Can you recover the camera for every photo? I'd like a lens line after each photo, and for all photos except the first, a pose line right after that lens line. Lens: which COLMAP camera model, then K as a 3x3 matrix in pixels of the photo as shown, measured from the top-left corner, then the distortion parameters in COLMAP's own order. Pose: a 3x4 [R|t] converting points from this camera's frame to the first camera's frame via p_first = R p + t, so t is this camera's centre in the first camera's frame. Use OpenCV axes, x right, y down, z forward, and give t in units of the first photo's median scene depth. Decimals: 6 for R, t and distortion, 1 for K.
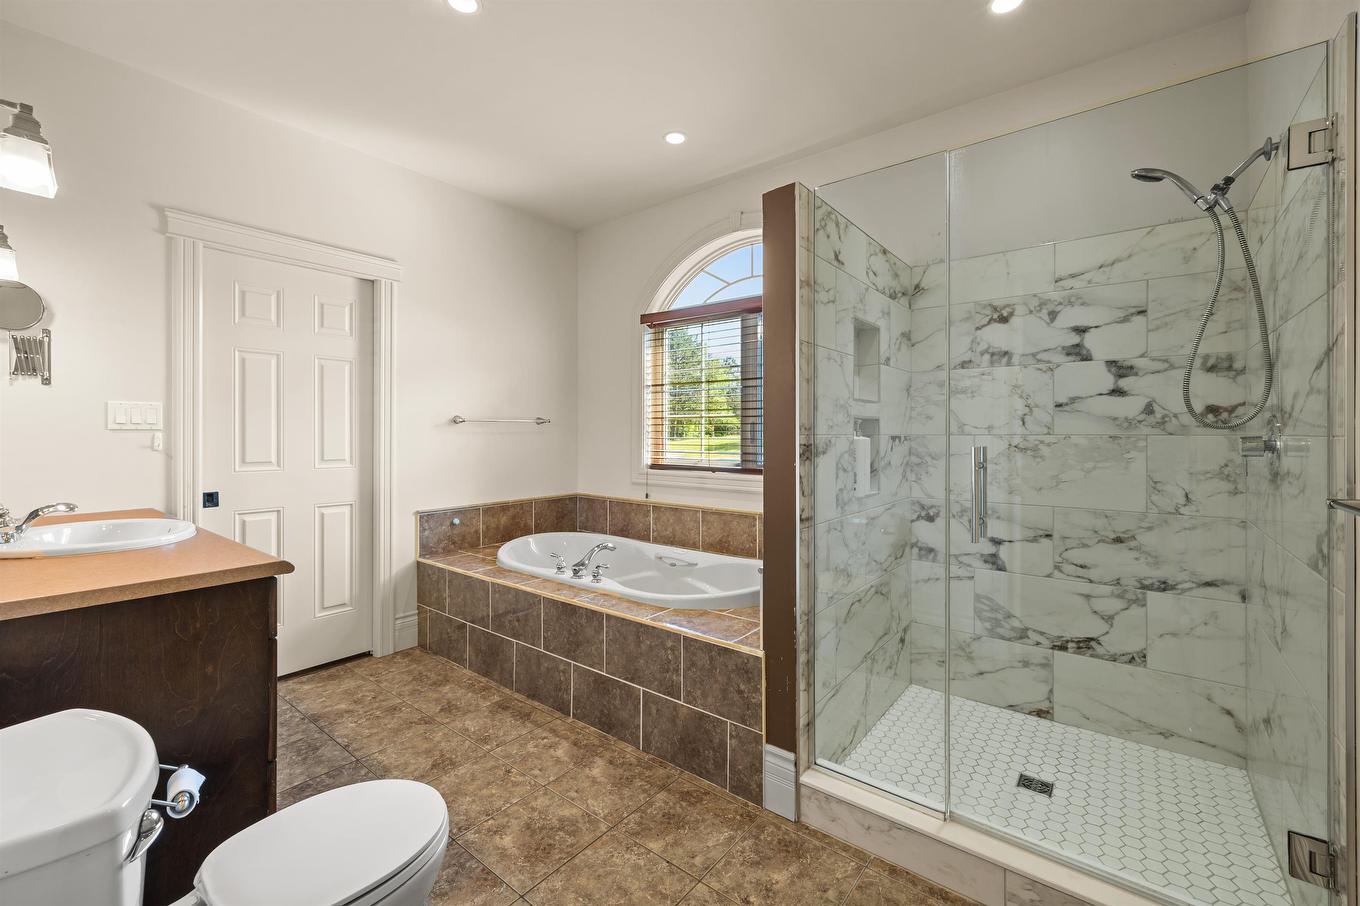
lens RADIAL K [[573.9, 0, 682.8], [0, 573.9, 438.5], [0, 0, 1]] dist [-0.002539, 0.000038]
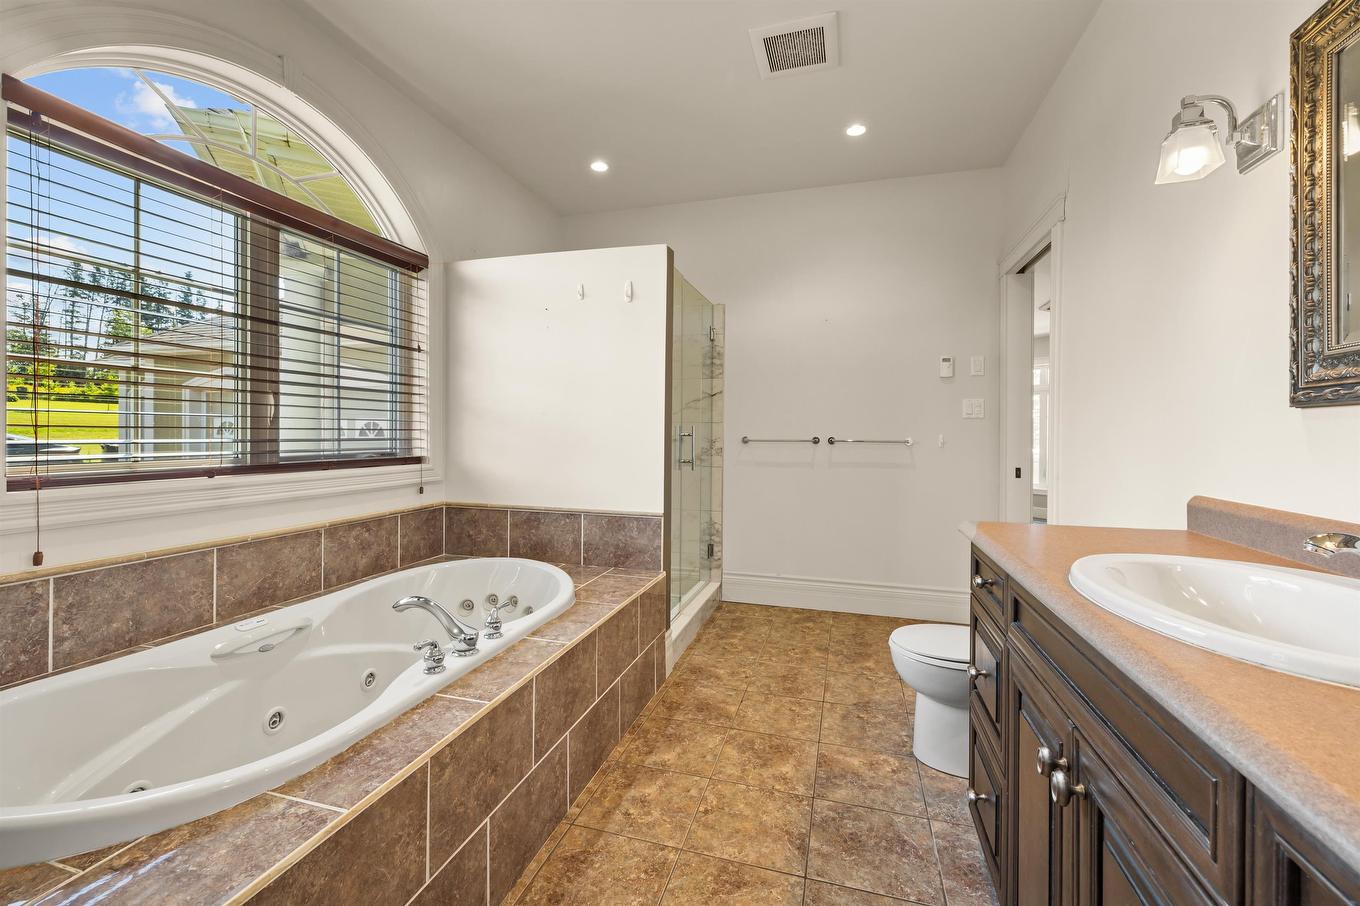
lens RADIAL K [[573.9, 0, 680.1], [0, 573.9, 440.9], [0, 0, 1]] dist [-0.002539, 0.000038]
pose [[-0.378131, -0.020484, 0.925526, -0.943278], [-0.002226, 0.999772, 0.021218, 0.017719], [-0.925750, 0.005963, -0.378090, 1.205055]]
